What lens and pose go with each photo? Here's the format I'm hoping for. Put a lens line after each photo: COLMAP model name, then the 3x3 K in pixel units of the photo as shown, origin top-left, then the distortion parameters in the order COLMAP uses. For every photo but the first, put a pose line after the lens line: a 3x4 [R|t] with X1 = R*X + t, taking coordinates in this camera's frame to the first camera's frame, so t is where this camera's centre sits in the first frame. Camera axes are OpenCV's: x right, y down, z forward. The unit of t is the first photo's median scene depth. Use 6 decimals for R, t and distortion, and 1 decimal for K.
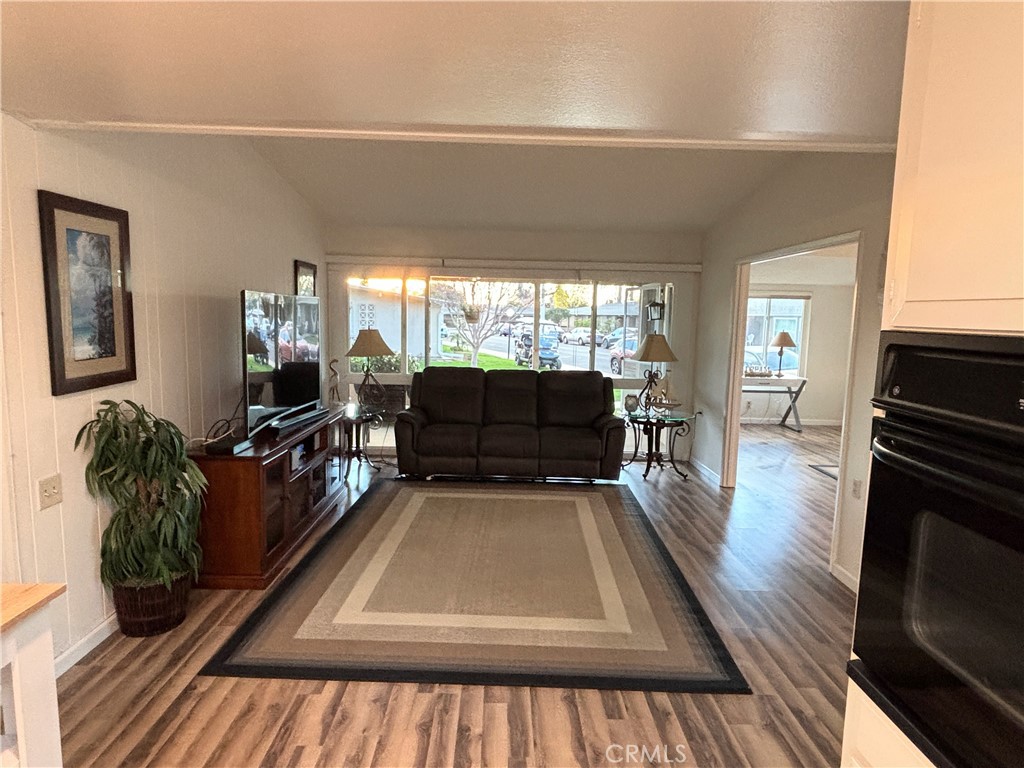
lens RADIAL K [[586.1, 0, 509.4], [0, 586.1, 383.9], [0, 0, 1]] dist [-0.001197, 0.000231]
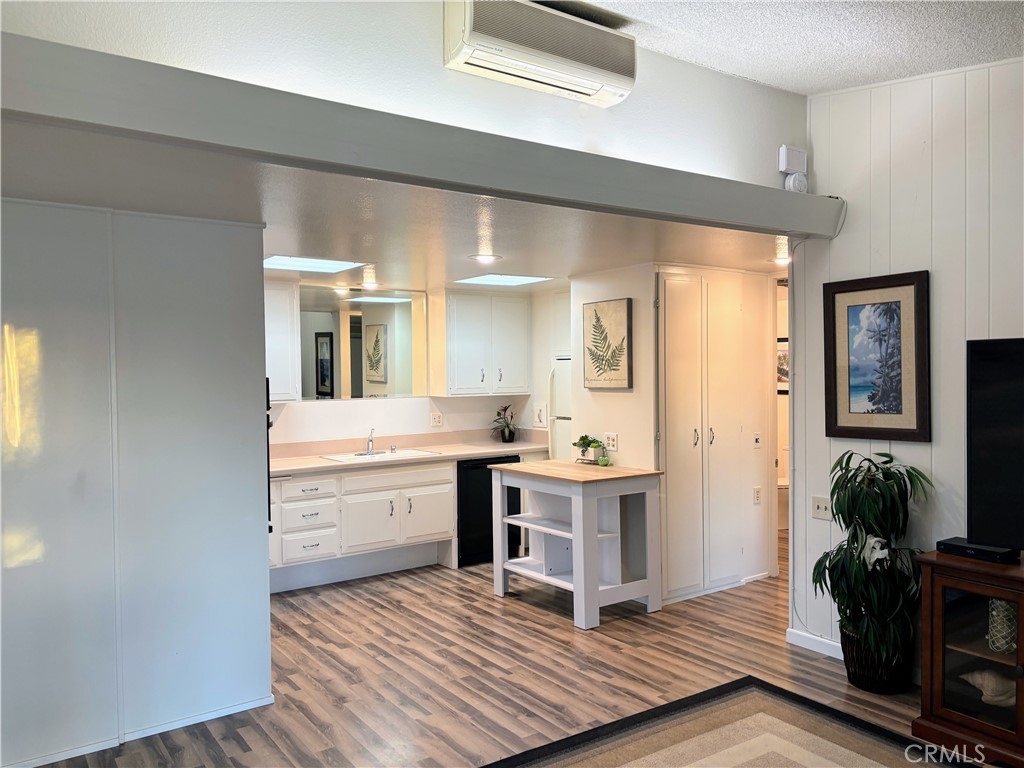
lens RADIAL K [[775.9, 0, 513.0], [0, 775.9, 380.6], [0, 0, 1]] dist [0.009742, -0.014896]
pose [[-0.823938, -0.007015, -0.566636, 0.751968], [-0.073033, 0.992899, 0.093904, -0.206133], [0.561953, 0.118754, -0.818600, 1.926883]]
